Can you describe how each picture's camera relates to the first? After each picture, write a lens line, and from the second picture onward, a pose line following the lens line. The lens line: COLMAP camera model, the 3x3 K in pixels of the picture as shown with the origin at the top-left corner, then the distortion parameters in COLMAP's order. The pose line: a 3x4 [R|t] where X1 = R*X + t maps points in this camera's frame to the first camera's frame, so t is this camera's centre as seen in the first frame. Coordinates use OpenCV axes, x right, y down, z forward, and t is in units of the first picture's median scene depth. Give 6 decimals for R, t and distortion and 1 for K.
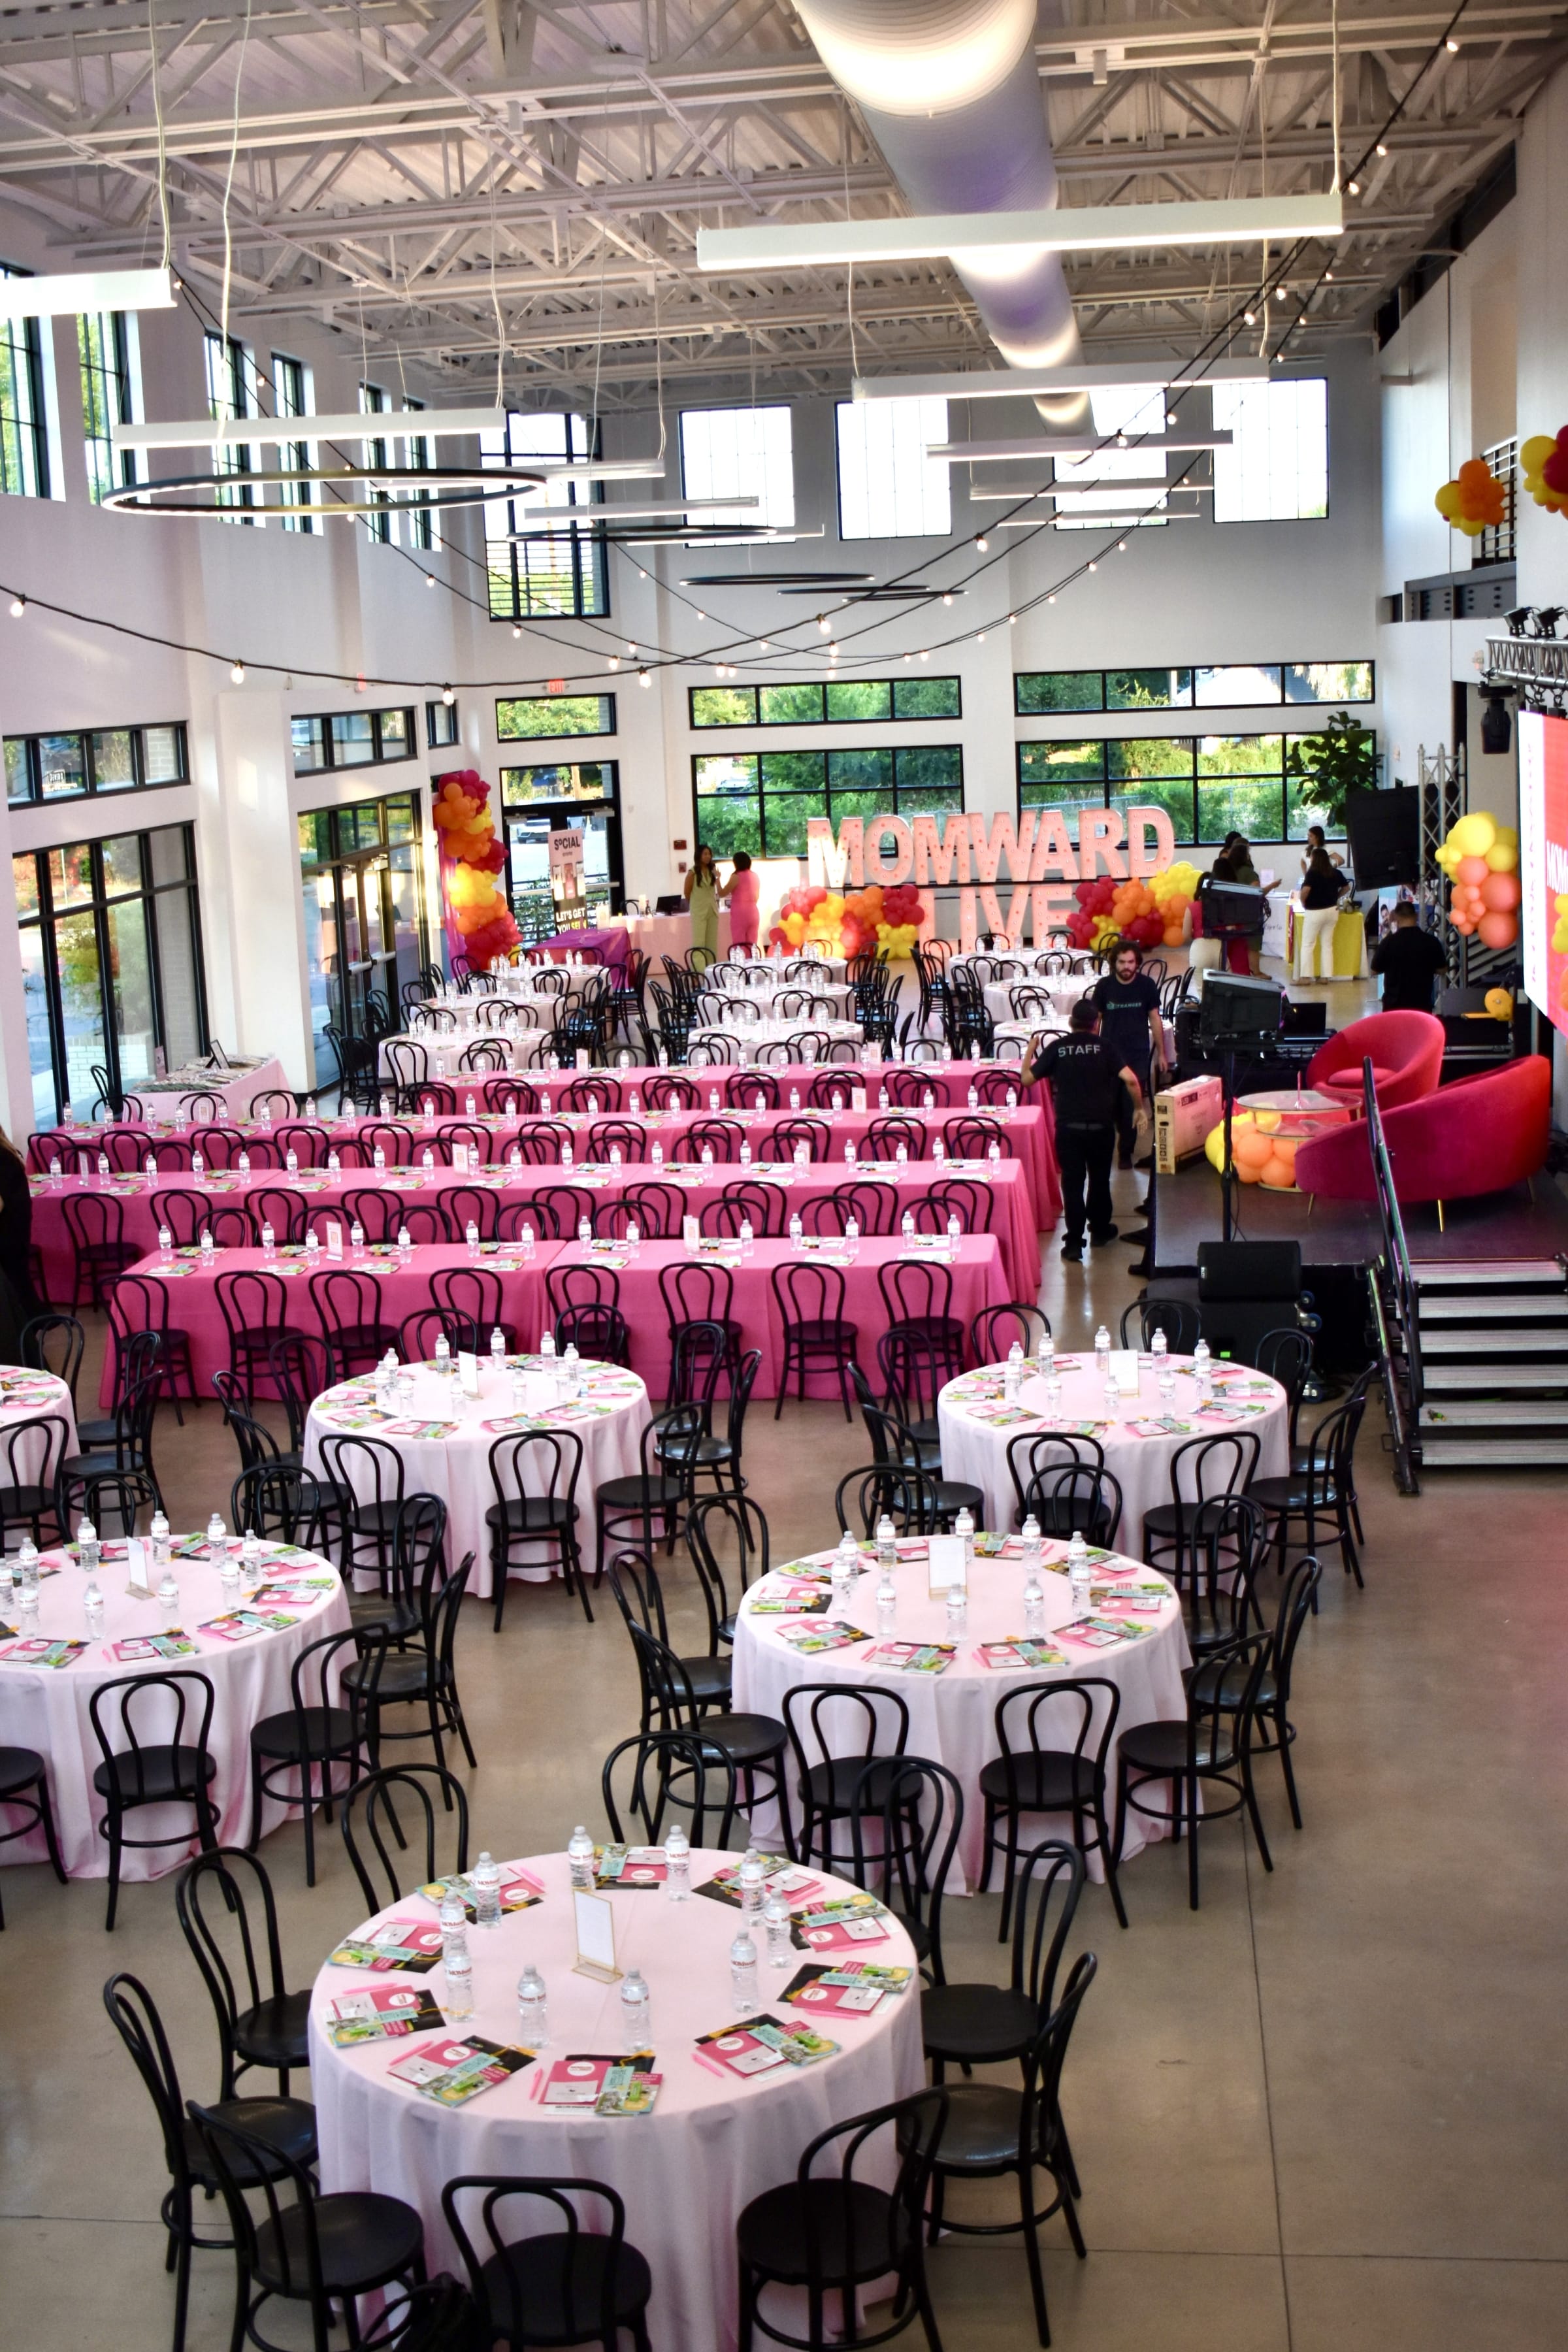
lens RADIAL K [[2754.0, 0, 784.0], [0, 2754.0, 1176.0], [0, 0, 1]] dist [0.005709, 0.002461]
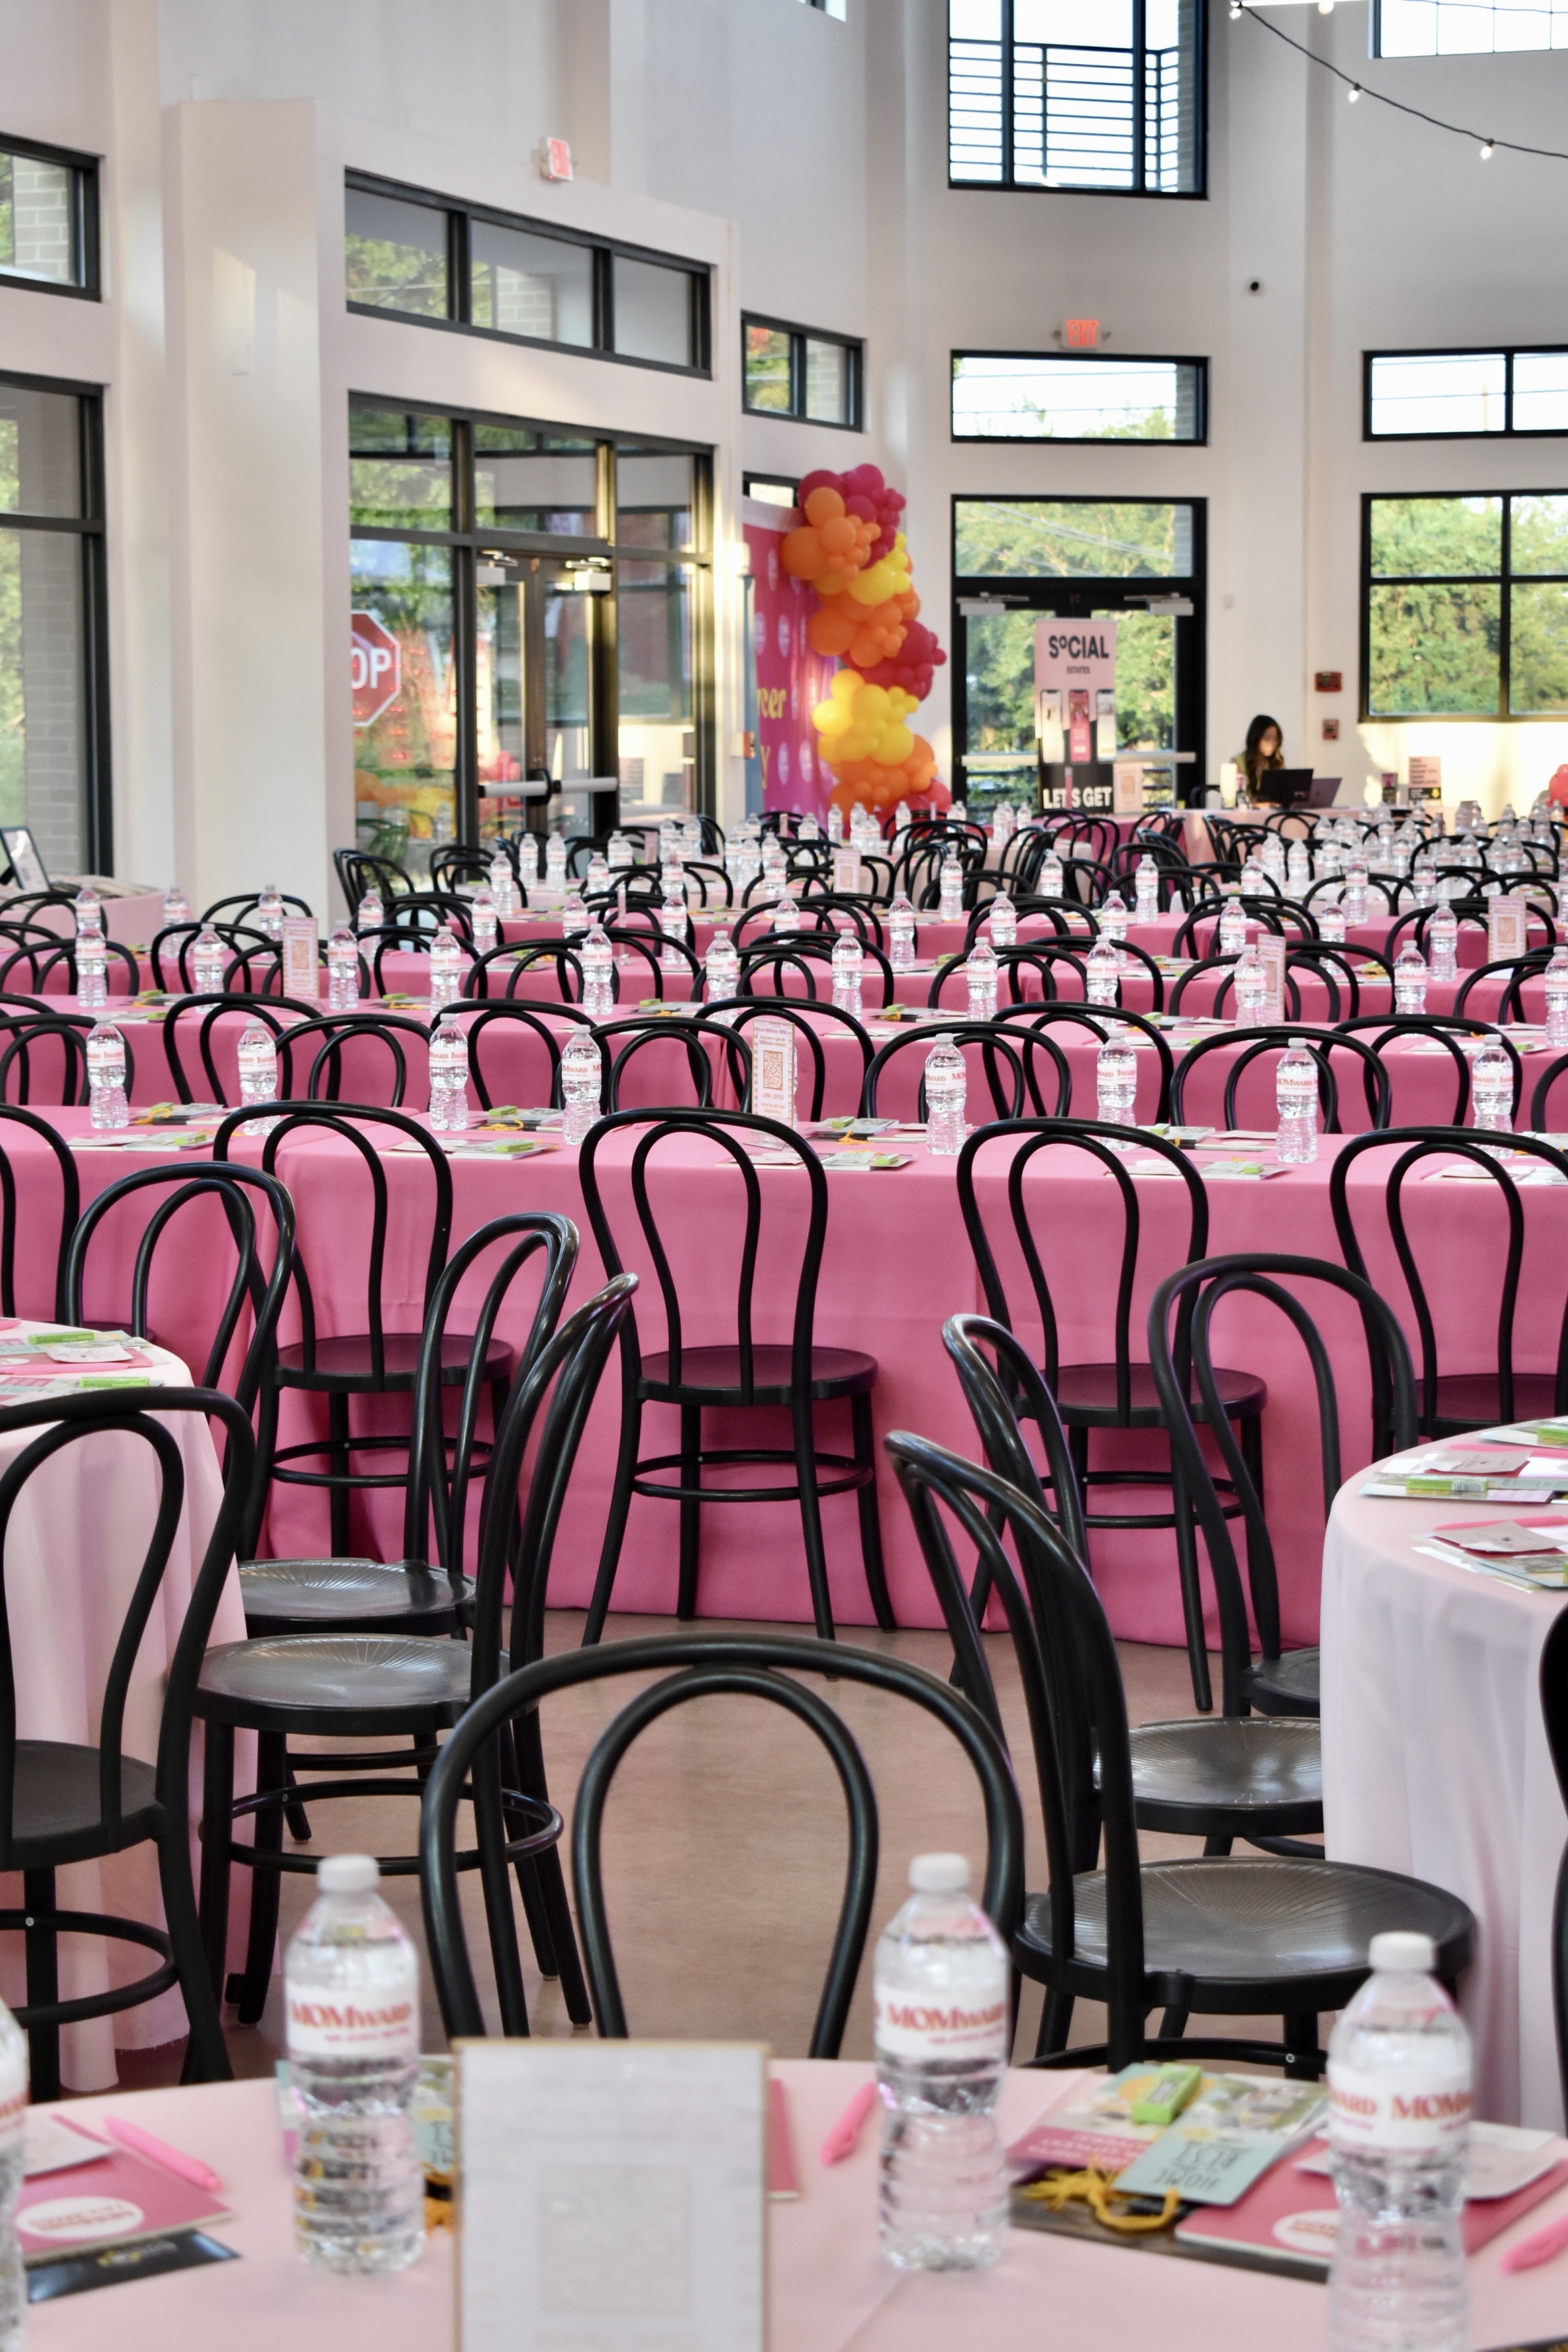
lens RADIAL K [[4787.6, 0, 784.0], [0, 4787.6, 1176.0], [0, 0, 1]] dist [0.420745, 0.171395]
pose [[0.983816, 0.046813, -0.172958, 0.021703], [-0.056796, 0.996966, -0.053225, 0.020584], [0.169941, 0.062187, 0.983490, 0.154863]]
